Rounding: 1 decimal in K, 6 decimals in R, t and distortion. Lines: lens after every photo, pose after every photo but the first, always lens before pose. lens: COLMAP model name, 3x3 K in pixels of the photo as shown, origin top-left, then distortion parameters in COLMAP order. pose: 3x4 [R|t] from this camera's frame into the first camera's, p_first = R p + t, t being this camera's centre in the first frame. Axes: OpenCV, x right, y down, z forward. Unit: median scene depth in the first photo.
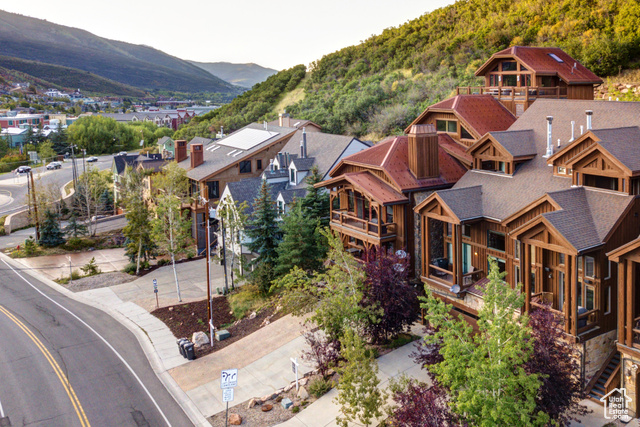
lens RADIAL K [[599.8, 0, 370.4], [0, 599.8, 110.9], [0, 0, 1]] dist [0.016860, 0.000000]
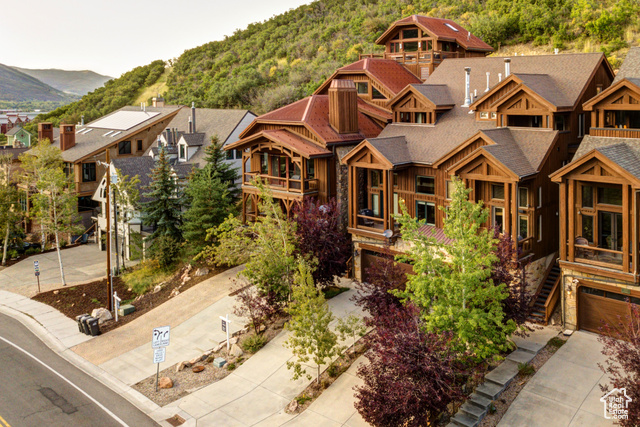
lens RADIAL K [[595.4, 0, 345.4], [0, 595.4, 104.5], [0, 0, 1]] dist [0.023820, 0.000000]
pose [[0.977526, -0.002766, 0.210796, -0.109189], [0.008170, 0.999660, -0.024770, 0.083517], [-0.210656, 0.025935, 0.977216, 0.030061]]
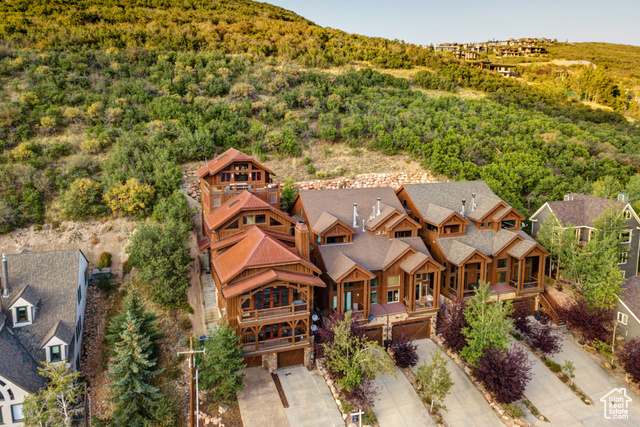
lens RADIAL K [[491.3, 0, 326.5], [0, 491.3, 179.9], [0, 0, 1]] dist [0.029545, -0.005781]
pose [[0.269597, -0.118977, 0.955595, -0.907923], [0.038239, 0.992878, 0.112831, -0.188434], [-0.962214, 0.006122, 0.272227, 0.596419]]
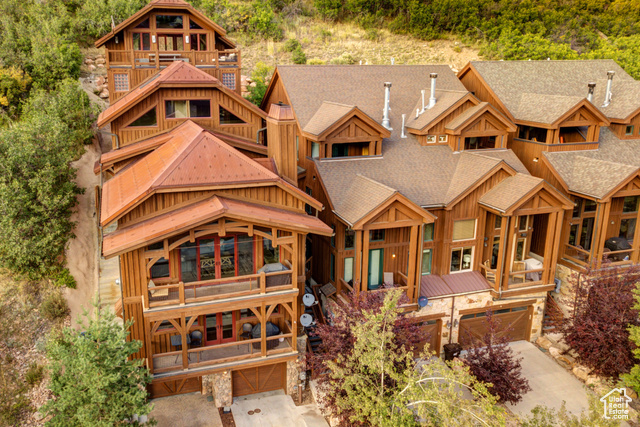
lens RADIAL K [[559.1, 0, 286.0], [0, 559.1, 205.7], [0, 0, 1]] dist [0.032662, 0.006746]
pose [[0.318240, -0.231284, 0.919364, -0.464908], [0.044093, 0.972345, 0.229349, -0.008567], [-0.946984, -0.032450, 0.319638, 0.747563]]
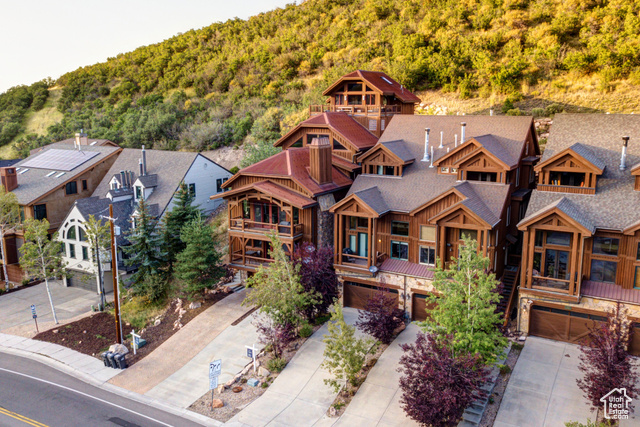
lens RADIAL K [[559.1, 0, 320.9], [0, 559.1, 199.6], [0, 0, 1]] dist [0.032662, 0.006746]
pose [[0.914959, -0.062253, 0.398717, -0.323469], [0.013733, 0.992261, 0.123409, 0.008695], [-0.403314, -0.107439, 0.908733, 0.012696]]
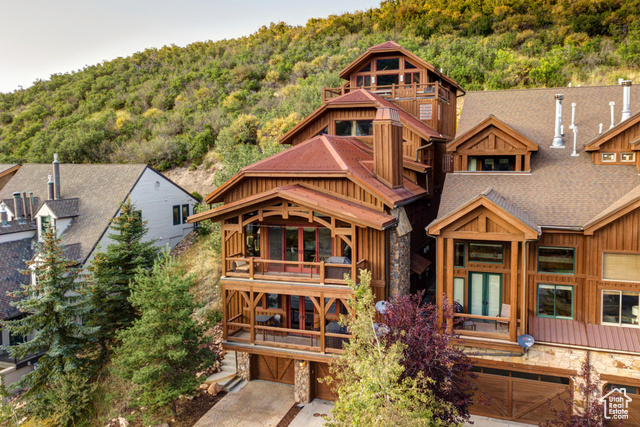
lens RADIAL K [[530.7, 0, 344.0], [0, 530.7, 189.6], [0, 0, 1]] dist [0.018921, 0.028929]
pose [[0.824156, -0.031999, 0.565459, -0.267997], [0.026578, 0.999488, 0.017823, 0.095098], [-0.565740, 0.000340, 0.824584, 0.510758]]
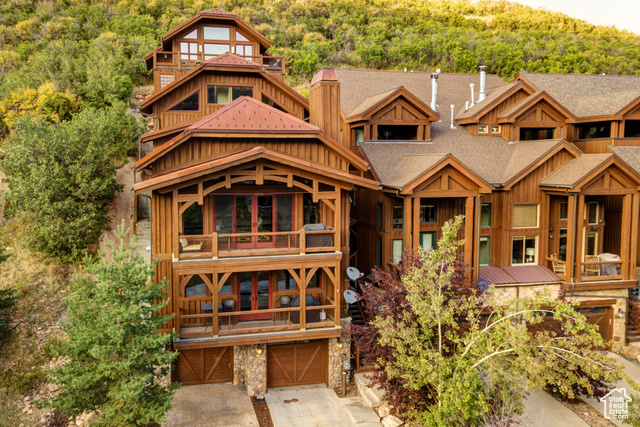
lens RADIAL K [[559.1, 0, 285.4], [0, 559.1, 196.2], [0, 0, 1]] dist [0.032662, 0.006746]
pose [[0.392173, -0.049863, 0.918539, -0.450396], [0.041462, 0.998473, 0.036499, 0.124416], [-0.918957, 0.023770, 0.393641, 0.757612]]
